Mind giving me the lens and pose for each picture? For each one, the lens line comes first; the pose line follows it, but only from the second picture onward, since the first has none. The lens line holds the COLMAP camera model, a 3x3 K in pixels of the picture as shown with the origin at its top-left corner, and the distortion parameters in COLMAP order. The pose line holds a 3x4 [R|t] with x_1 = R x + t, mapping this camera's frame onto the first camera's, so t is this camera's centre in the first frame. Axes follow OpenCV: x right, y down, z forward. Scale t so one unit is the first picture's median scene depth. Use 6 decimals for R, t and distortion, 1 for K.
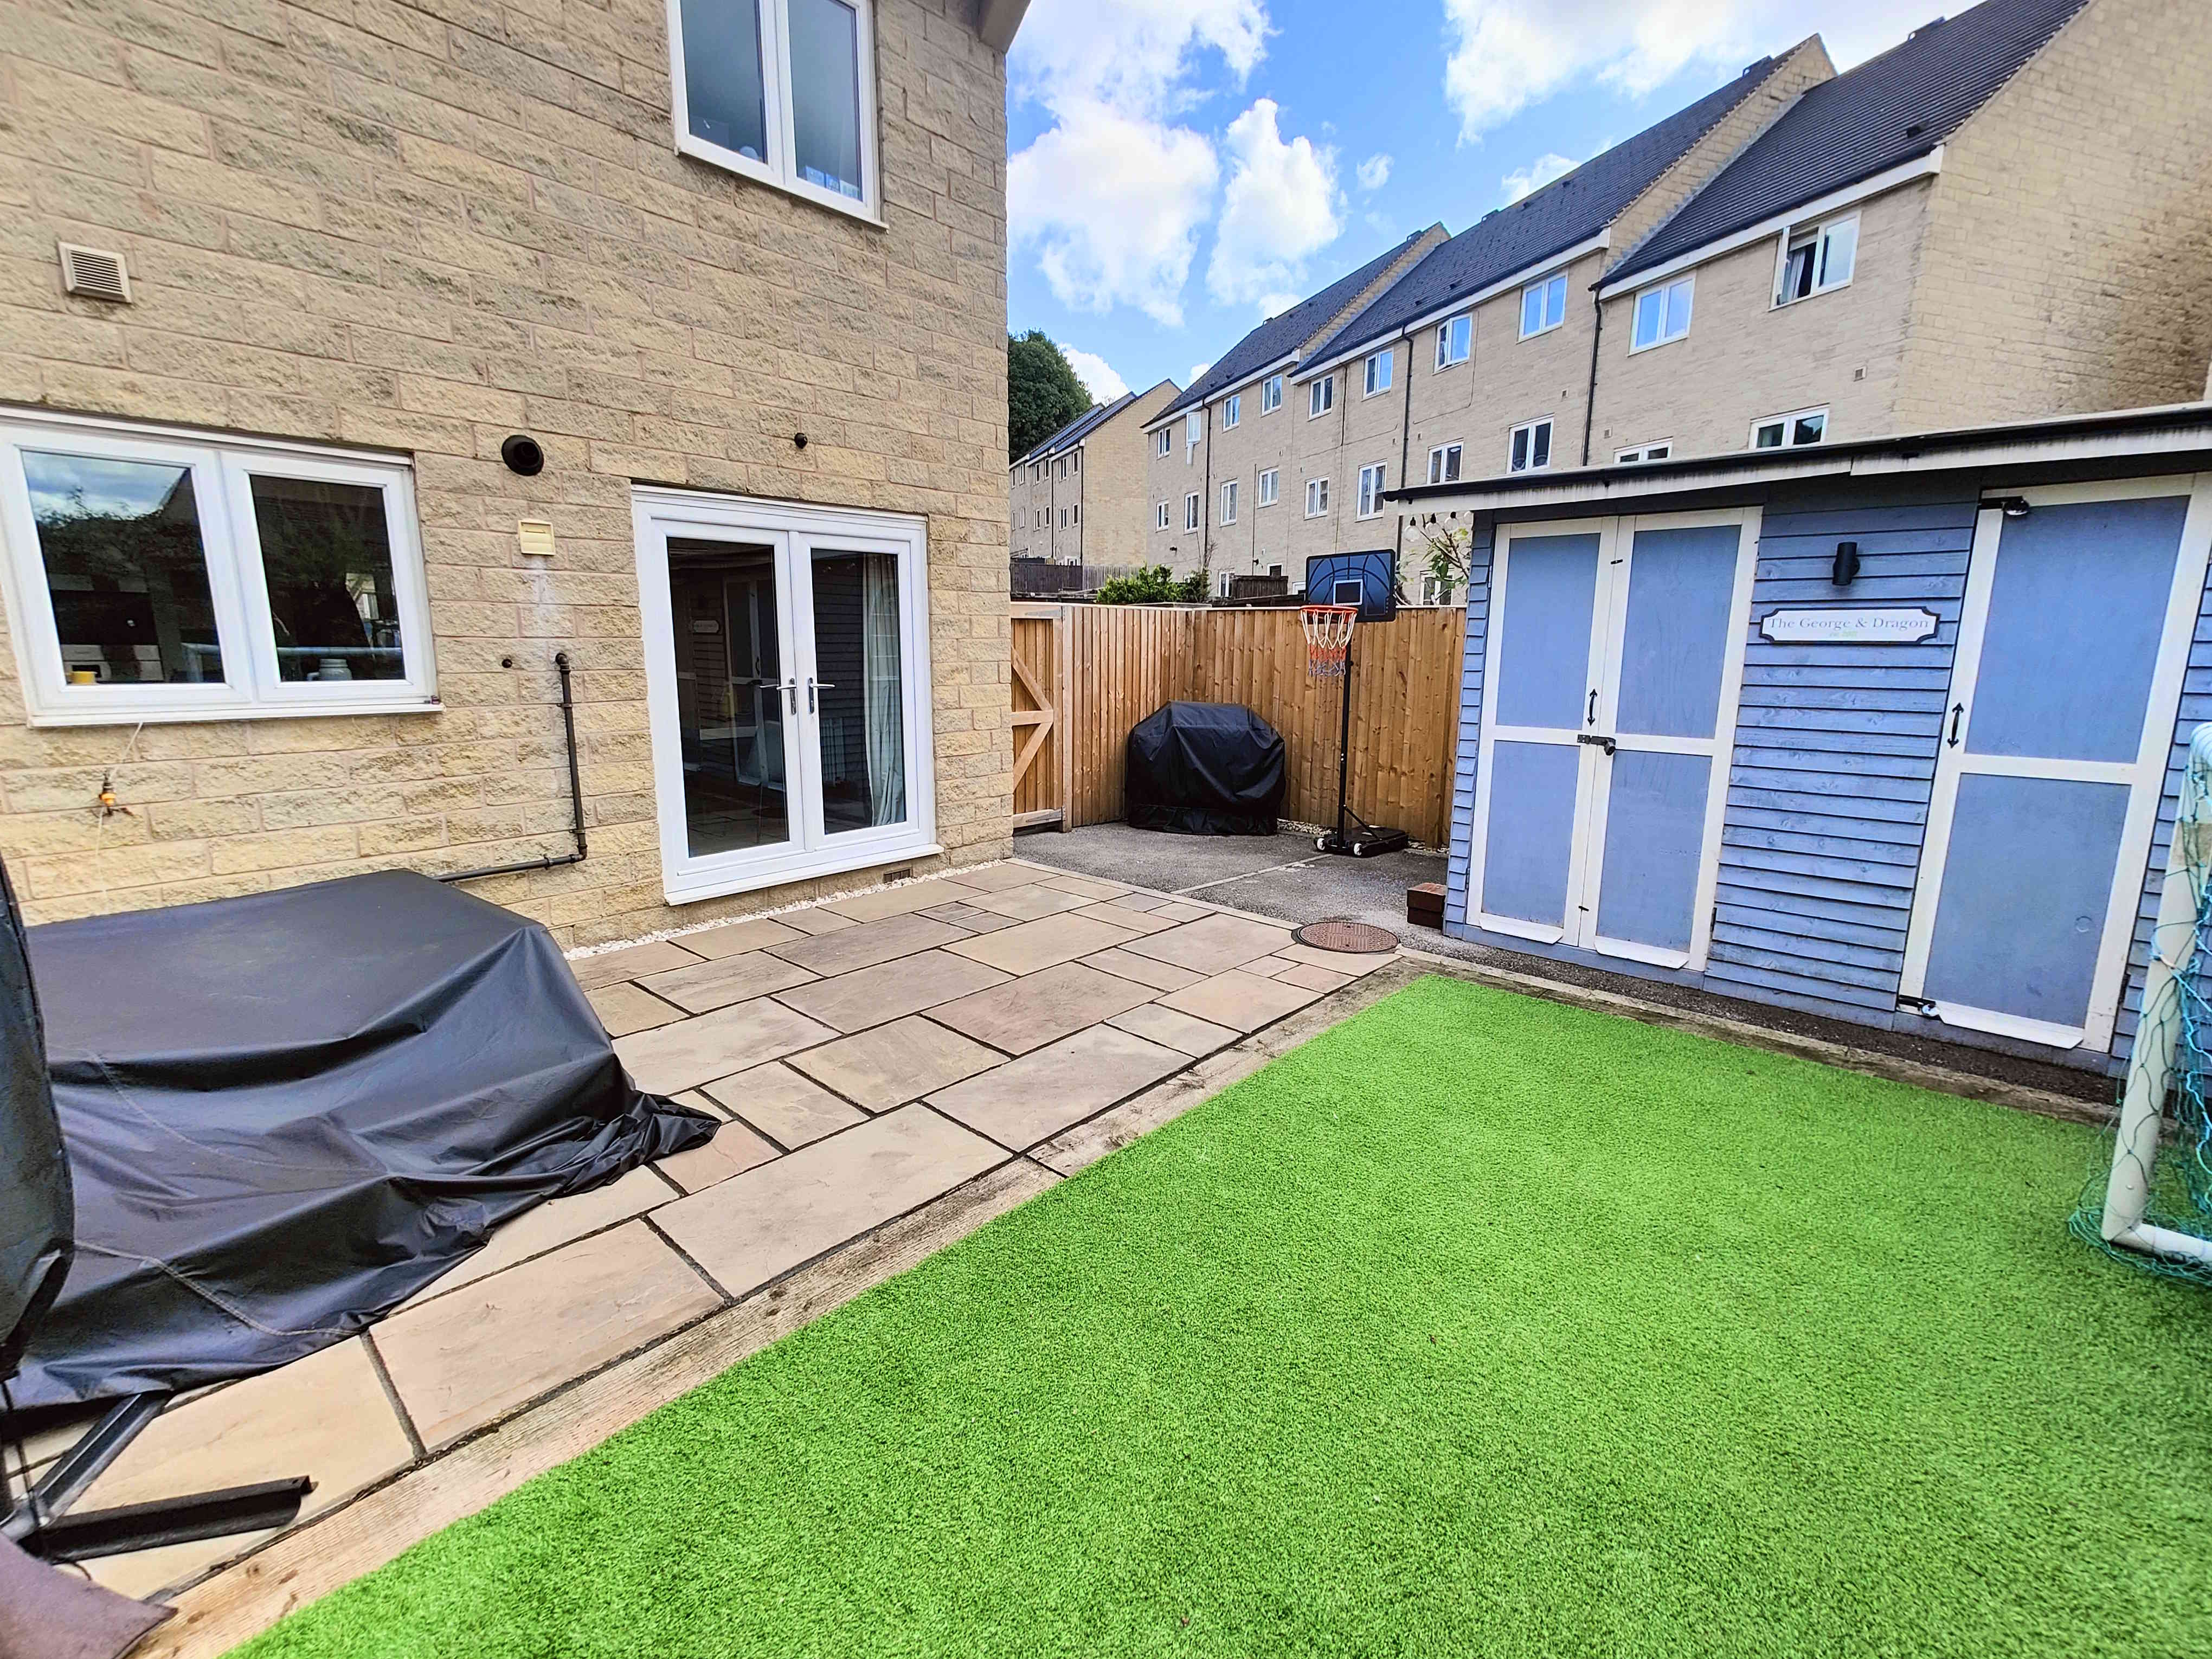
lens RADIAL K [[983.1, 0, 1103.7], [0, 983.1, 816.8], [0, 0, 1]] dist [0.014575, 0.001287]
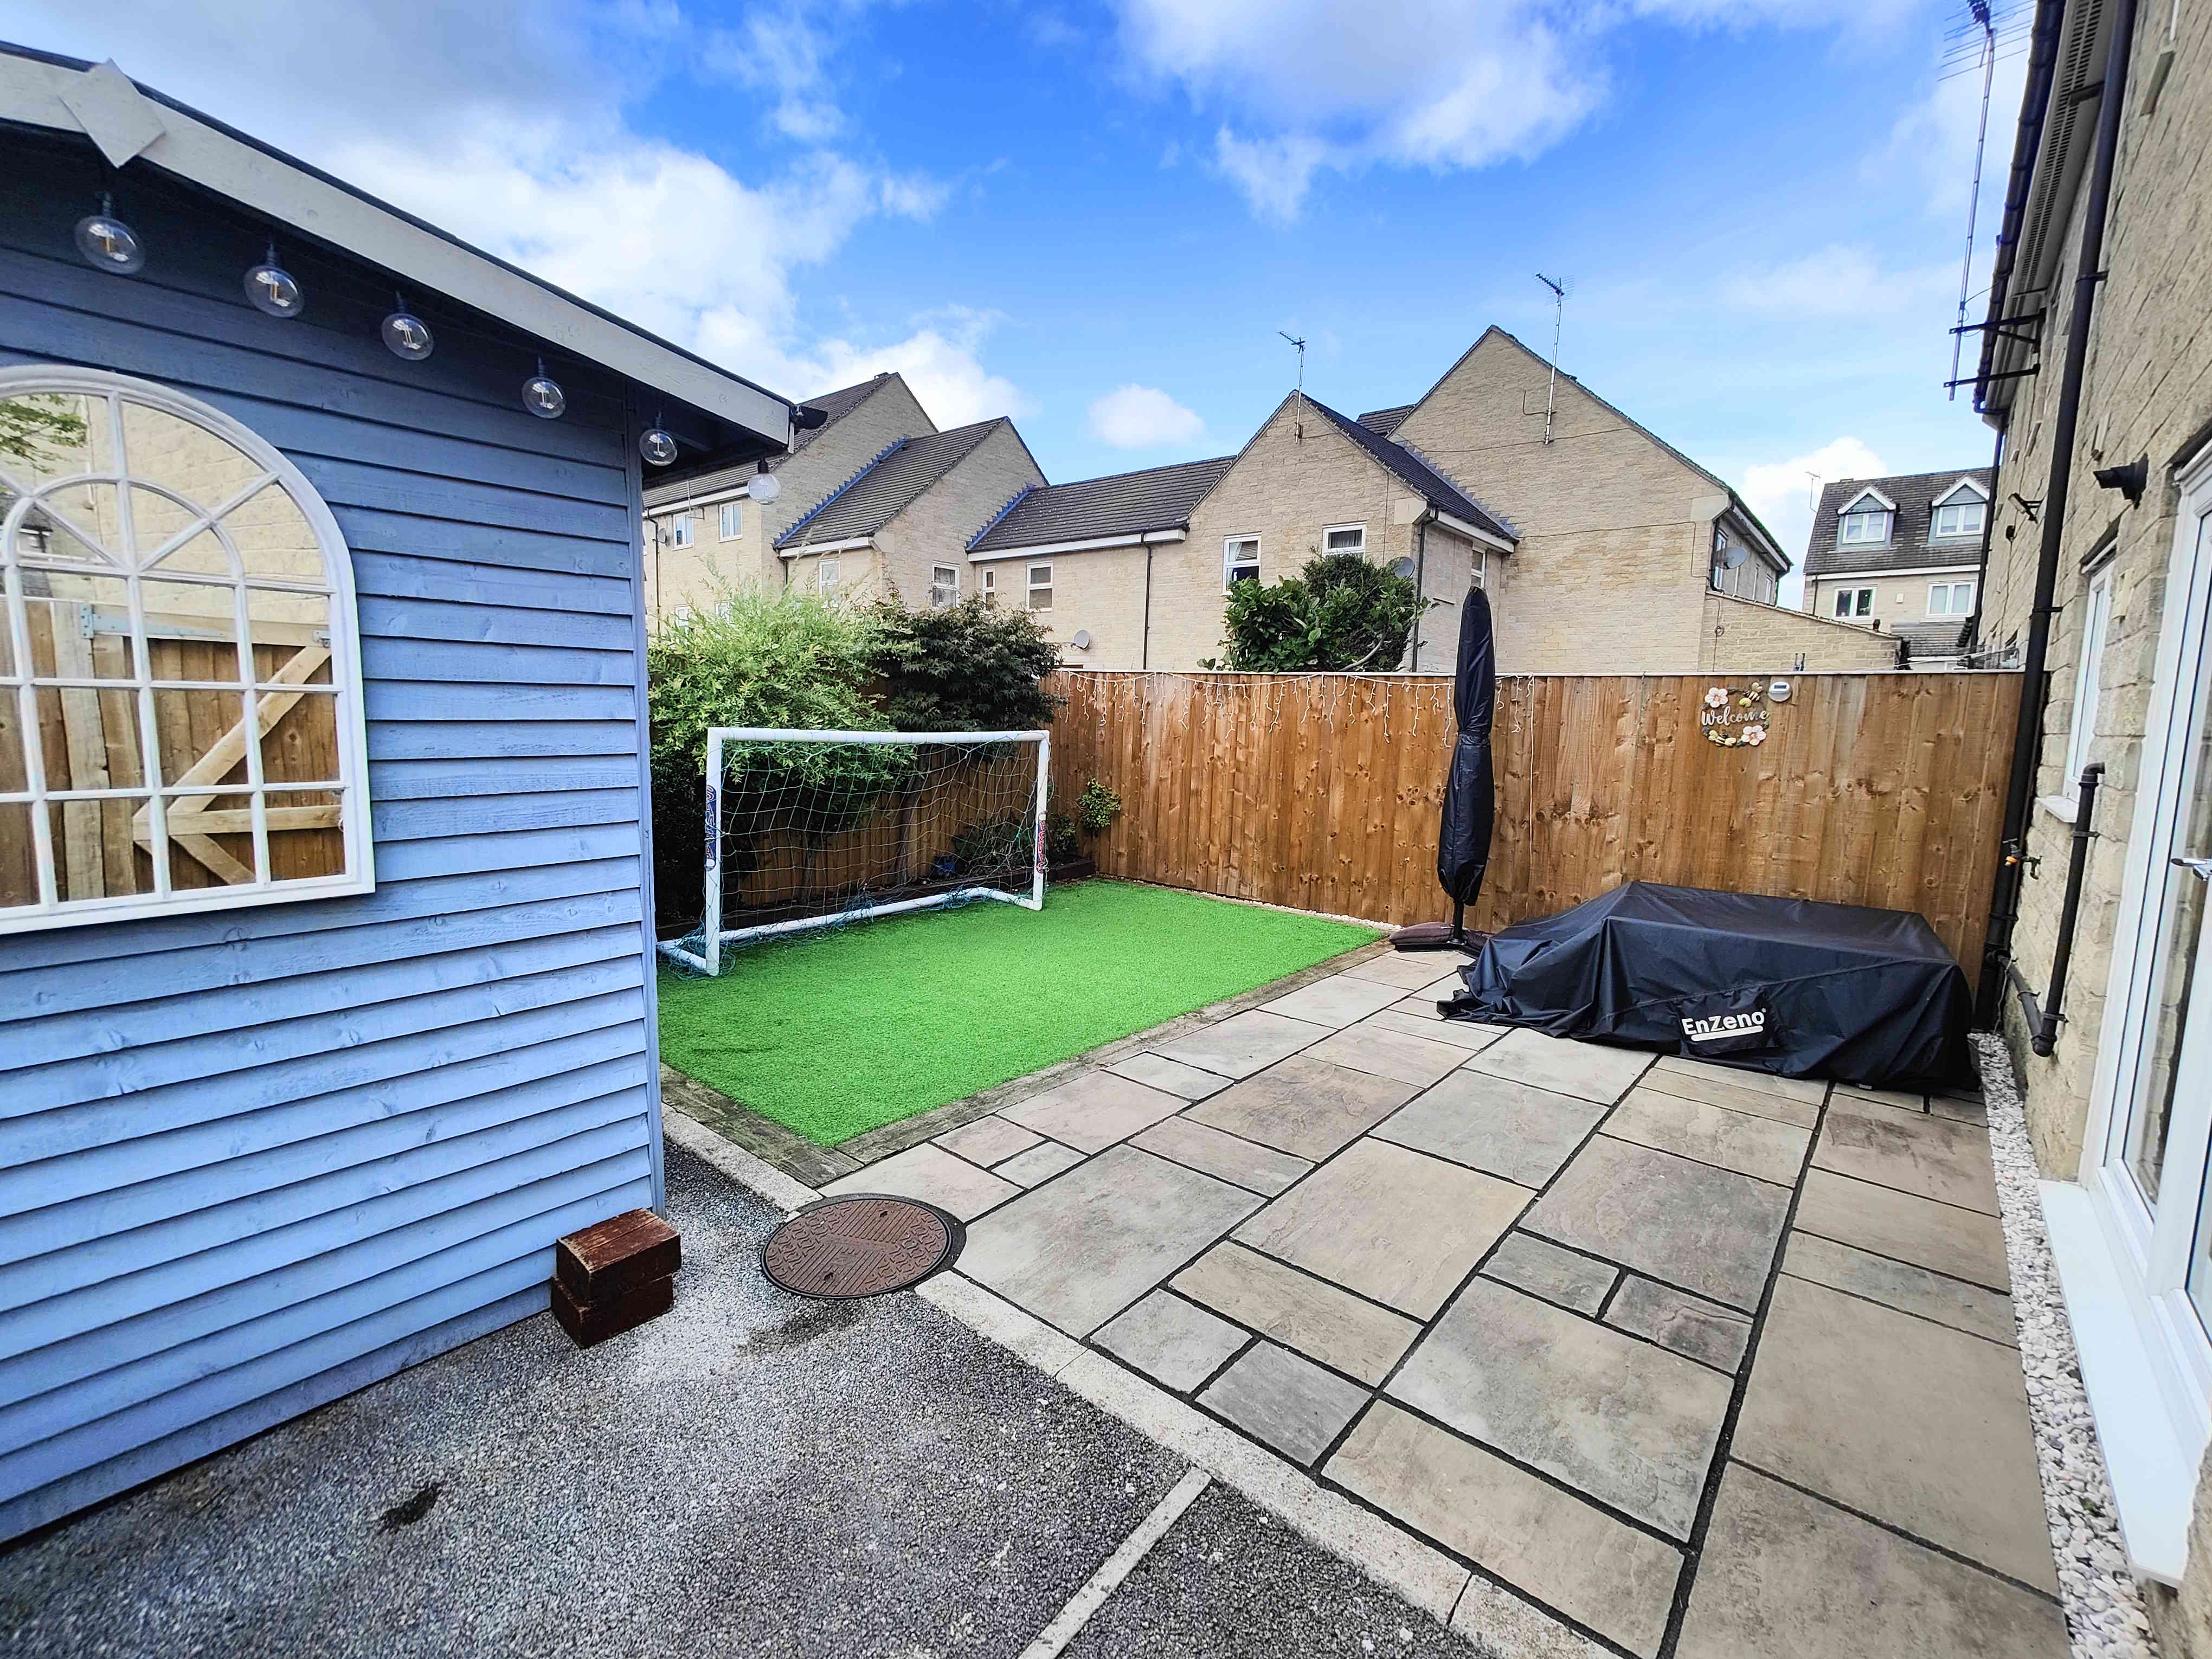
lens RADIAL K [[974.8, 0, 1103.4], [0, 974.8, 822.6], [0, 0, 1]] dist [0.003777, 0.001530]
pose [[-0.998885, -0.029155, -0.037137, 0.161428], [-0.038864, 0.954368, 0.296094, -0.302552], [0.026809, 0.297207, -0.954437, 1.667477]]
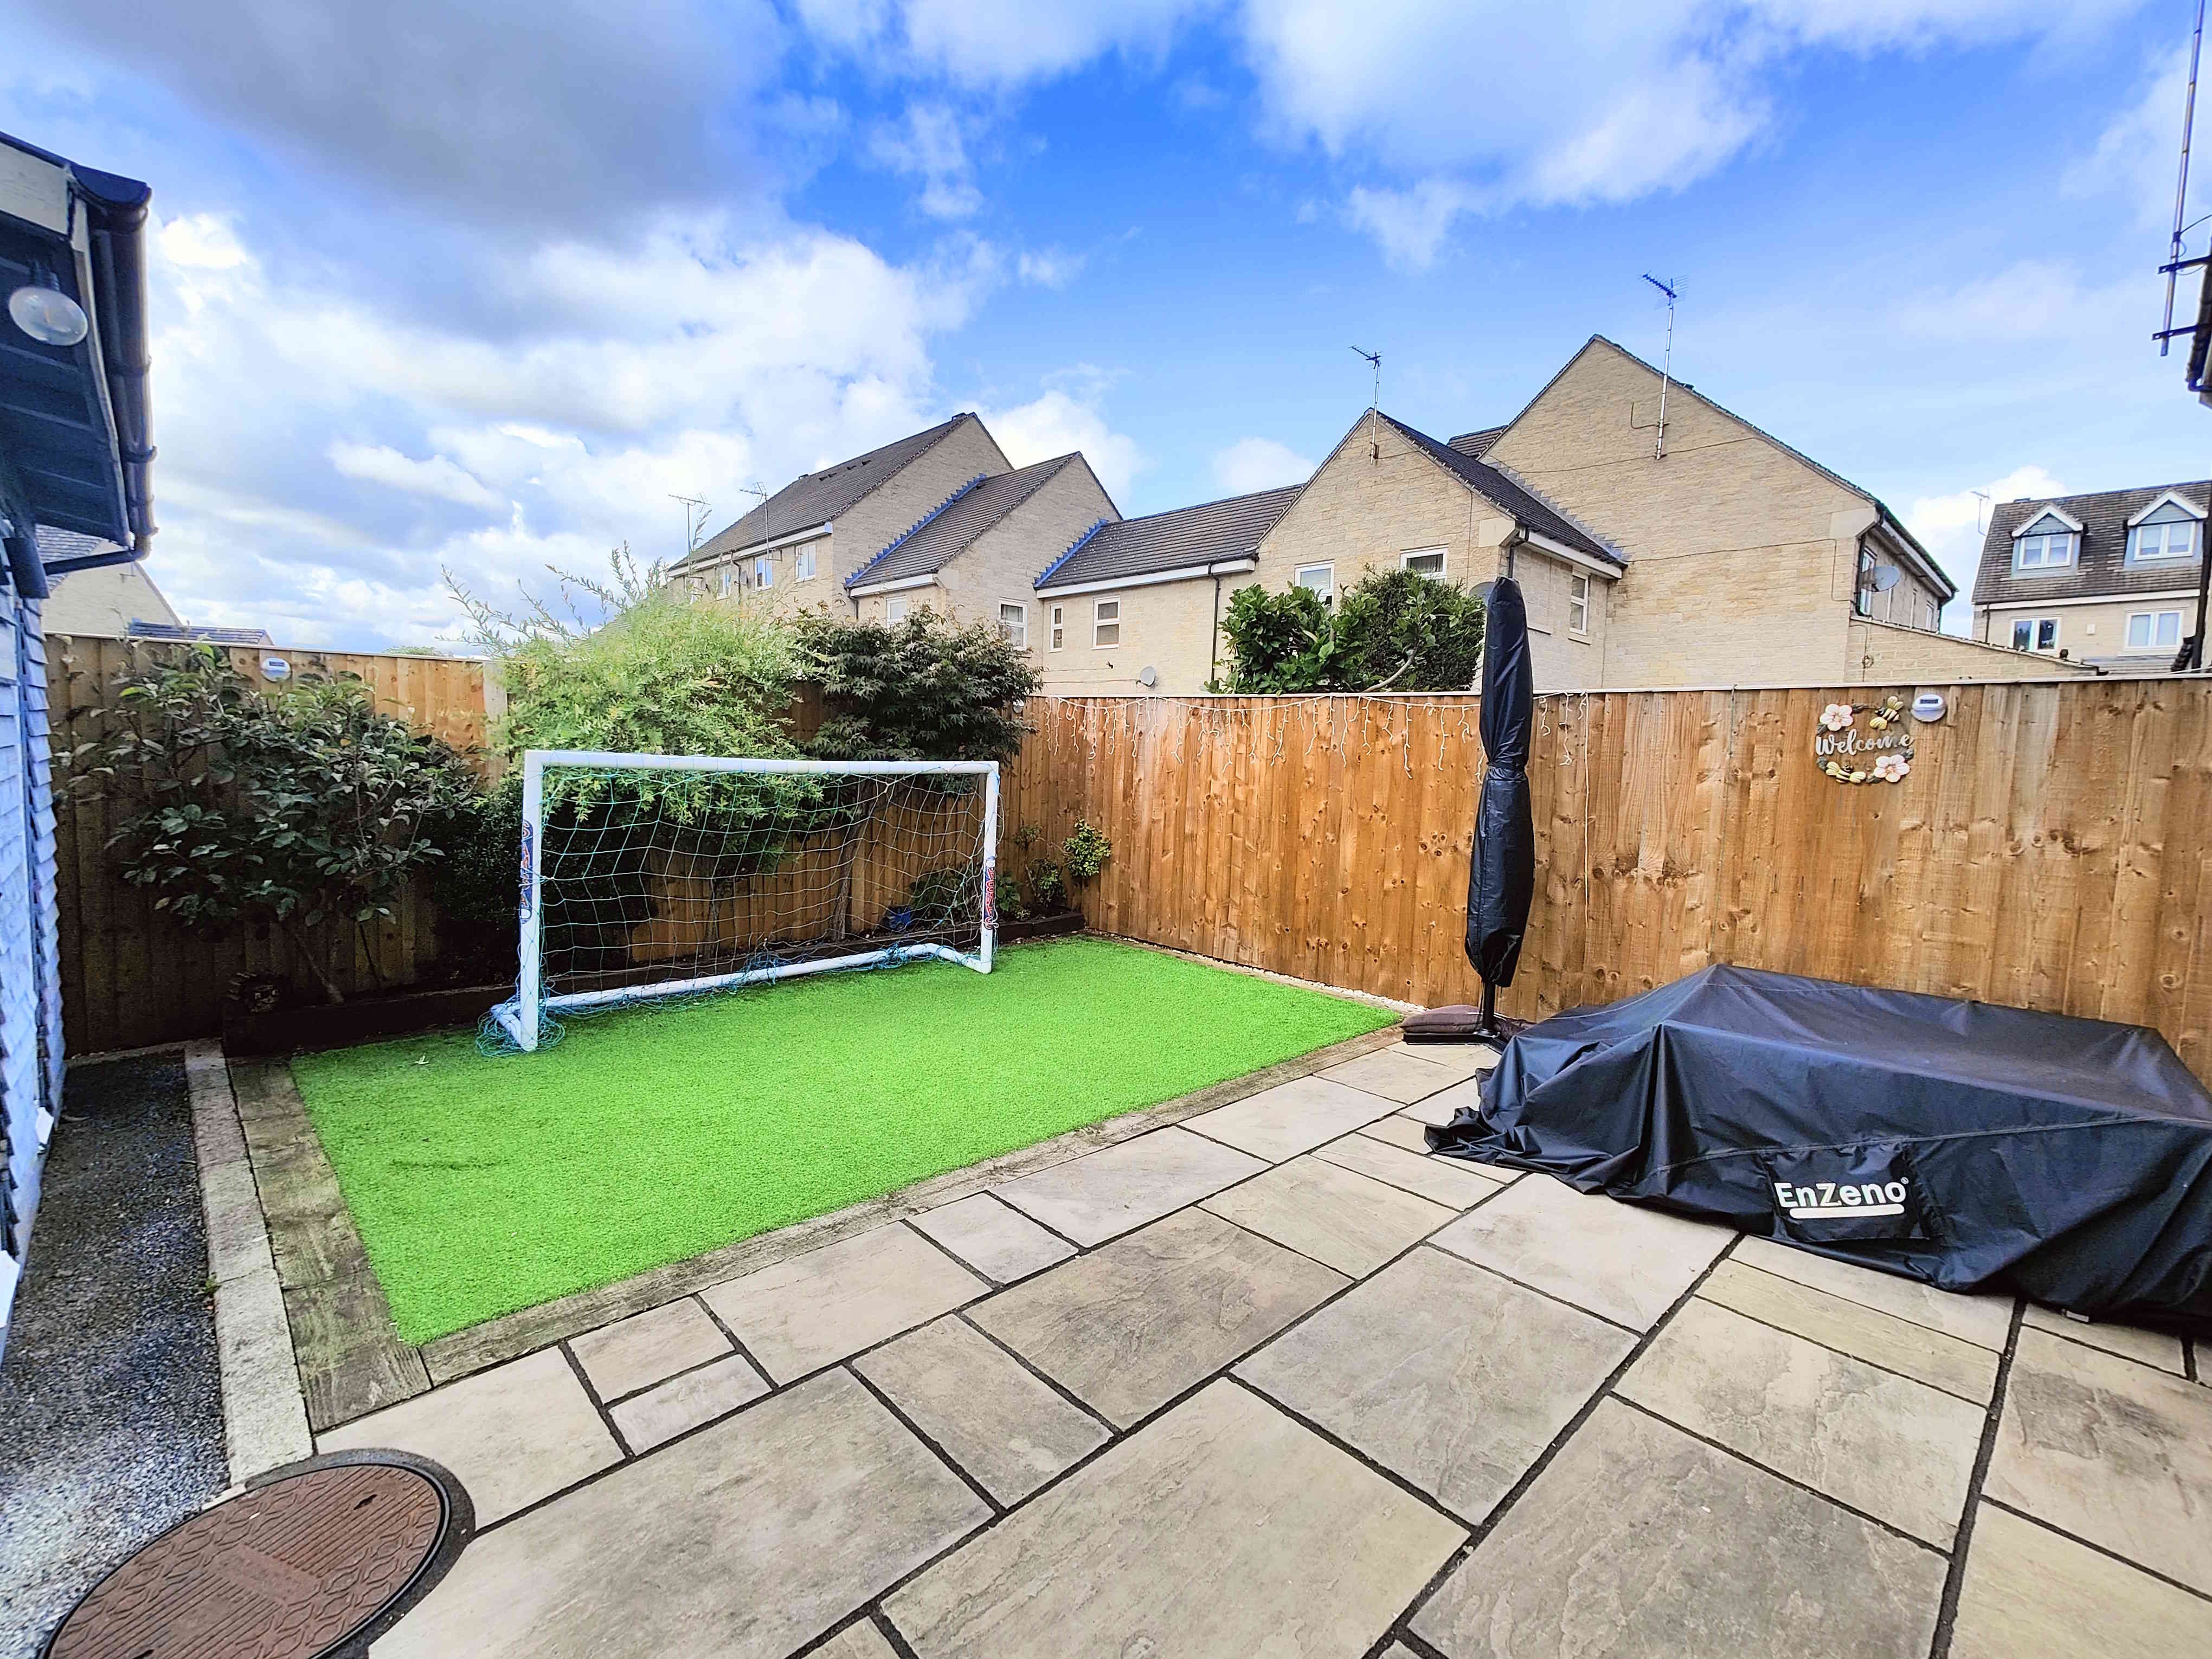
lens RADIAL K [[973.7, 0, 1102.3], [0, 973.7, 821.6], [0, 0, 1]] dist [0.007548, -0.003414]
pose [[-0.996341, -0.042618, 0.074081, -0.048368], [-0.022340, 0.966531, 0.255575, -0.240001], [-0.082494, 0.252985, -0.963947, 1.416305]]
